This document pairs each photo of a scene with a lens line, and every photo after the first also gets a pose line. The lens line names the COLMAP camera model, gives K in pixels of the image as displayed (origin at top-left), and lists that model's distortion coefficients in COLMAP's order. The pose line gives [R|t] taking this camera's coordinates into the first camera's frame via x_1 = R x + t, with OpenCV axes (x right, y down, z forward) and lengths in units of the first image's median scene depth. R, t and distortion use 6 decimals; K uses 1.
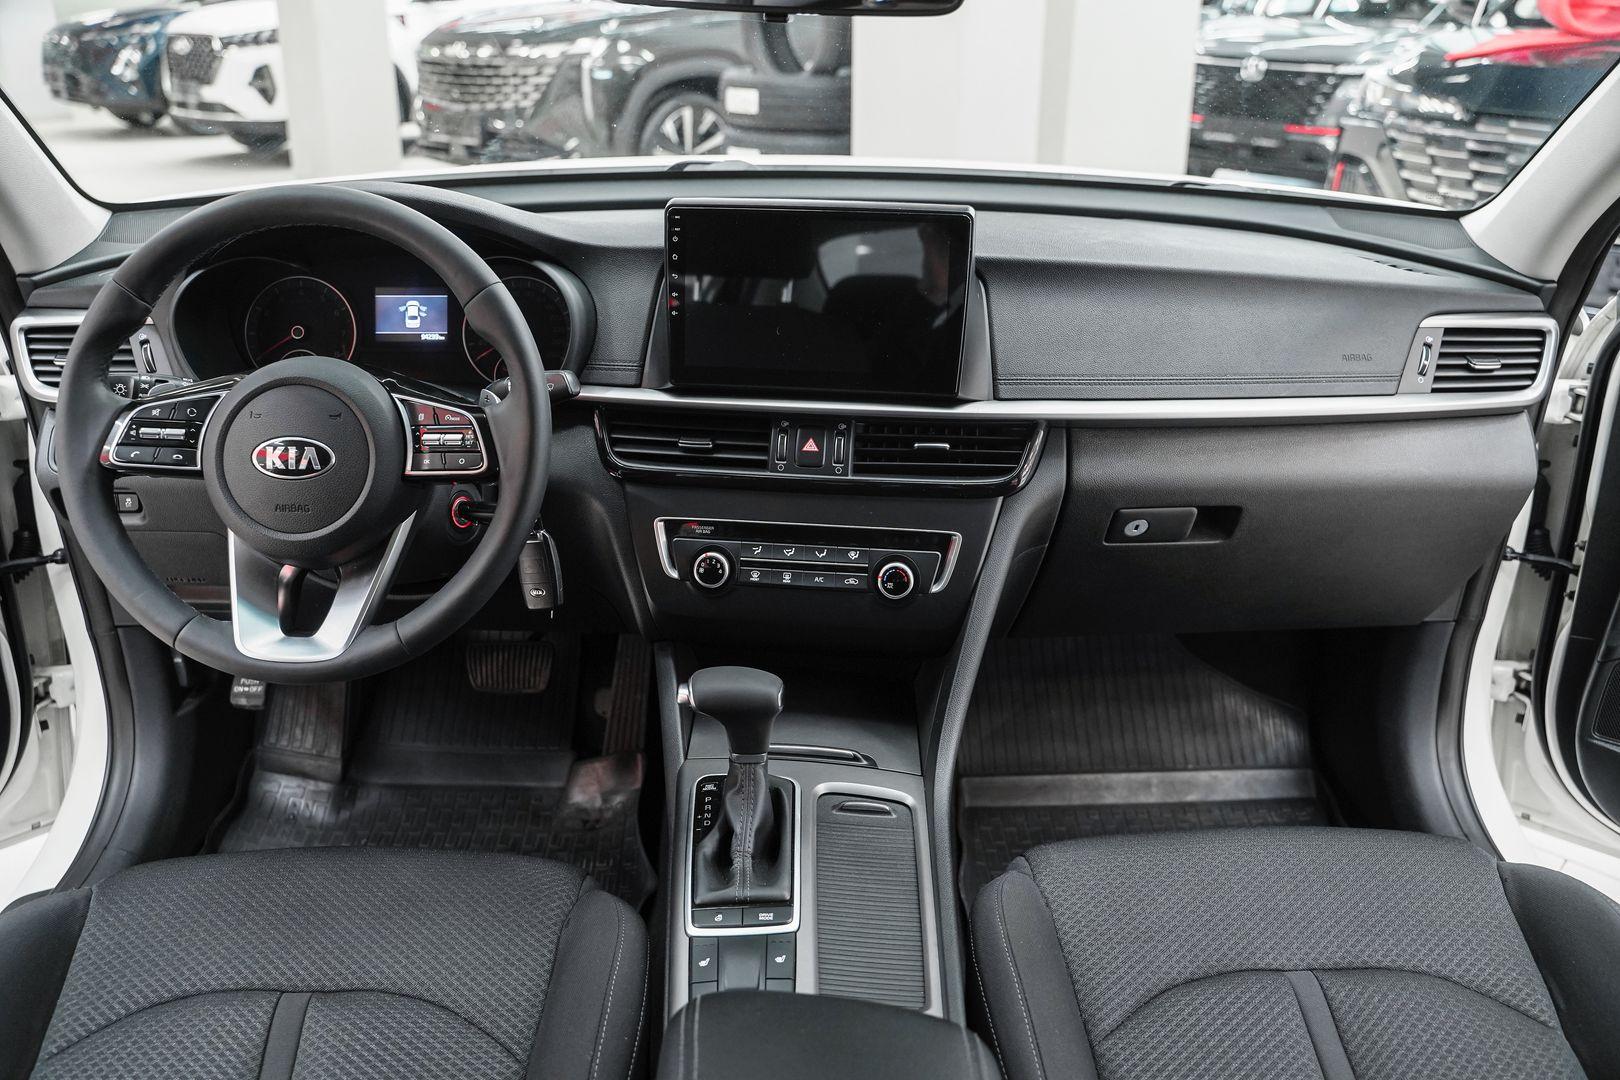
lens RADIAL K [[1298.5, 0, 798.7], [0, 1298.5, 535.9], [0, 0, 1]] dist [-0.117096, 0.088934]
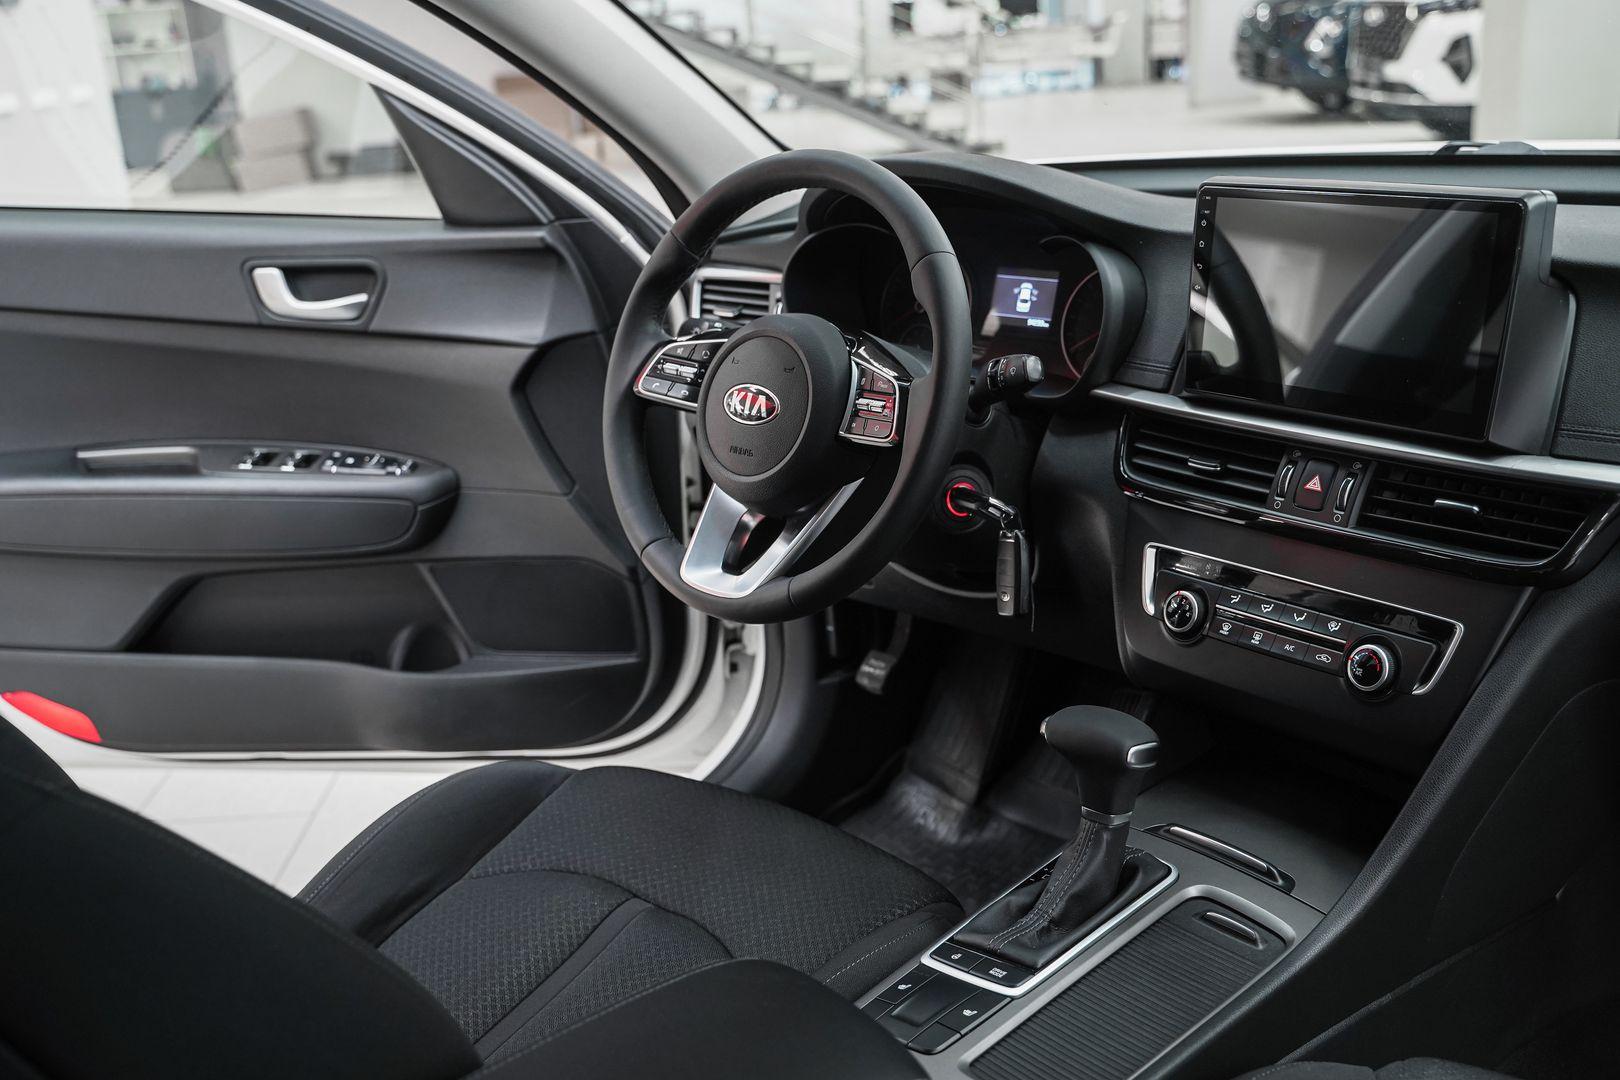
lens RADIAL K [[1668.0, 0, 814.1], [0, 1668.0, 539.3], [0, 0, 1]] dist [-0.024537, 0.000000]
pose [[0.704550, 0.162837, -0.690719, 0.495660], [-0.205881, 0.978359, 0.020645, 0.006913], [0.679133, 0.127660, 0.722828, 0.043405]]
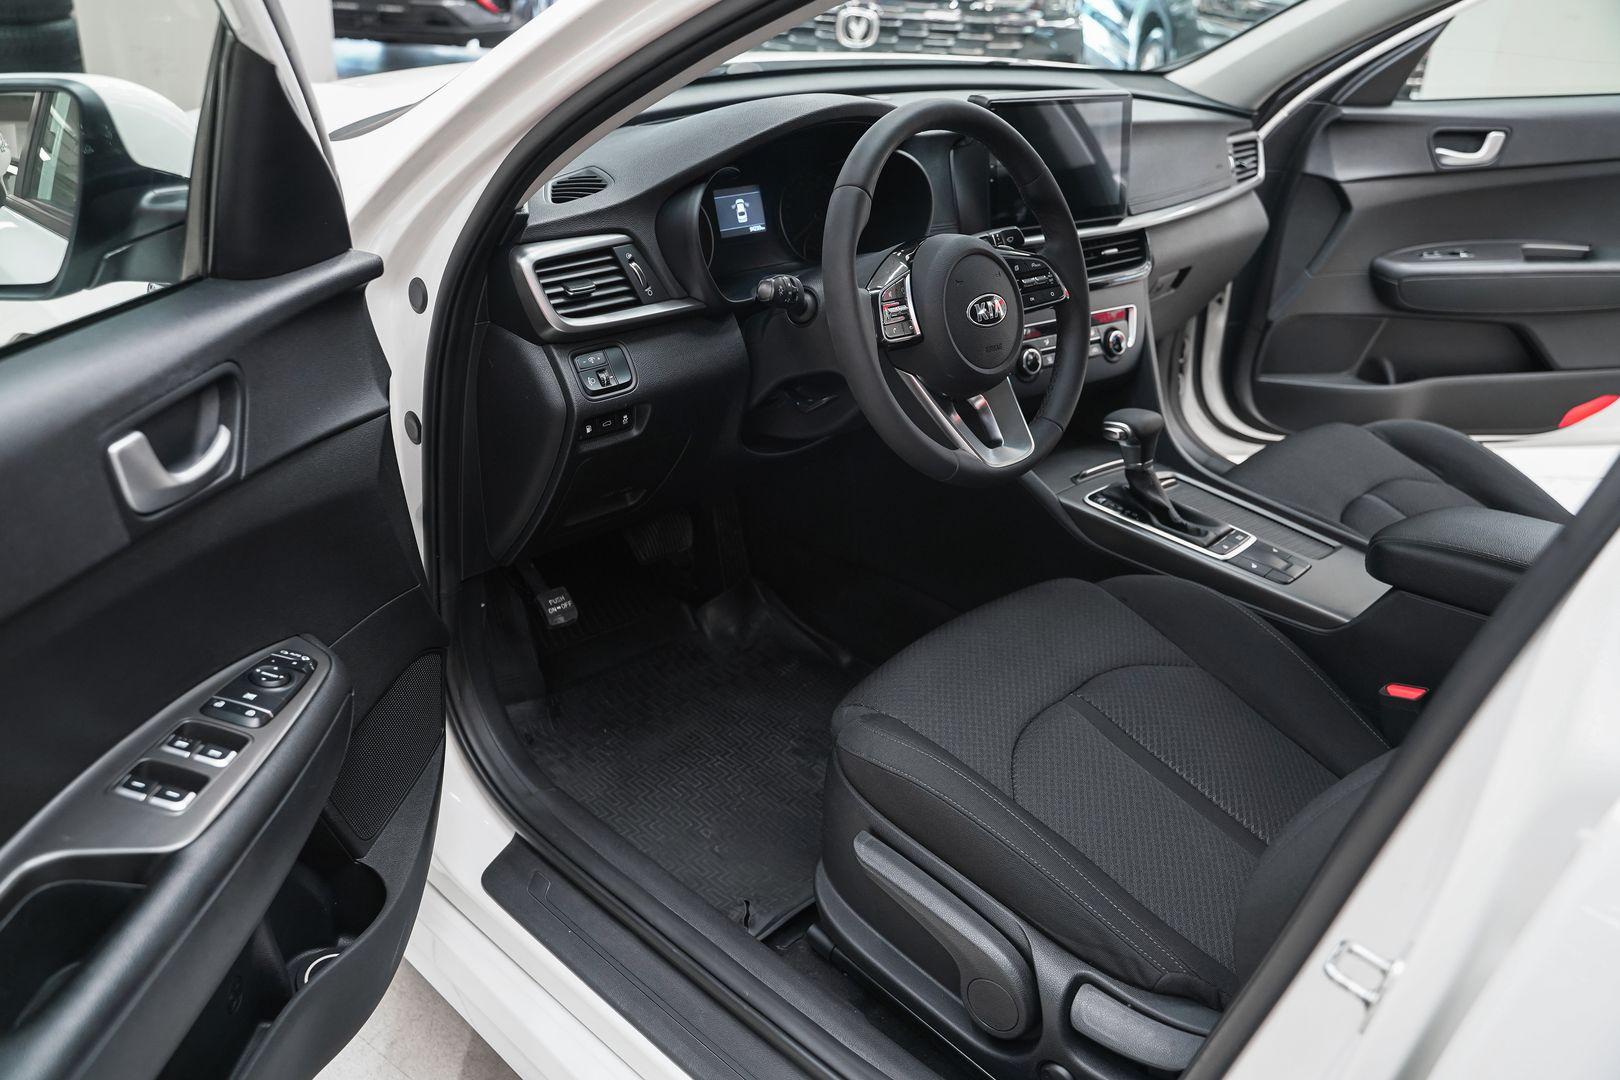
lens RADIAL K [[1298.5, 0, 808.6], [0, 1298.5, 551.9], [0, 0, 1]] dist [-0.117096, 0.088934]
pose [[0.712877, -0.292241, 0.637496, -1.165024], [0.219433, 0.956342, 0.193026, -0.097278], [-0.666074, 0.002284, 0.745882, 0.114309]]
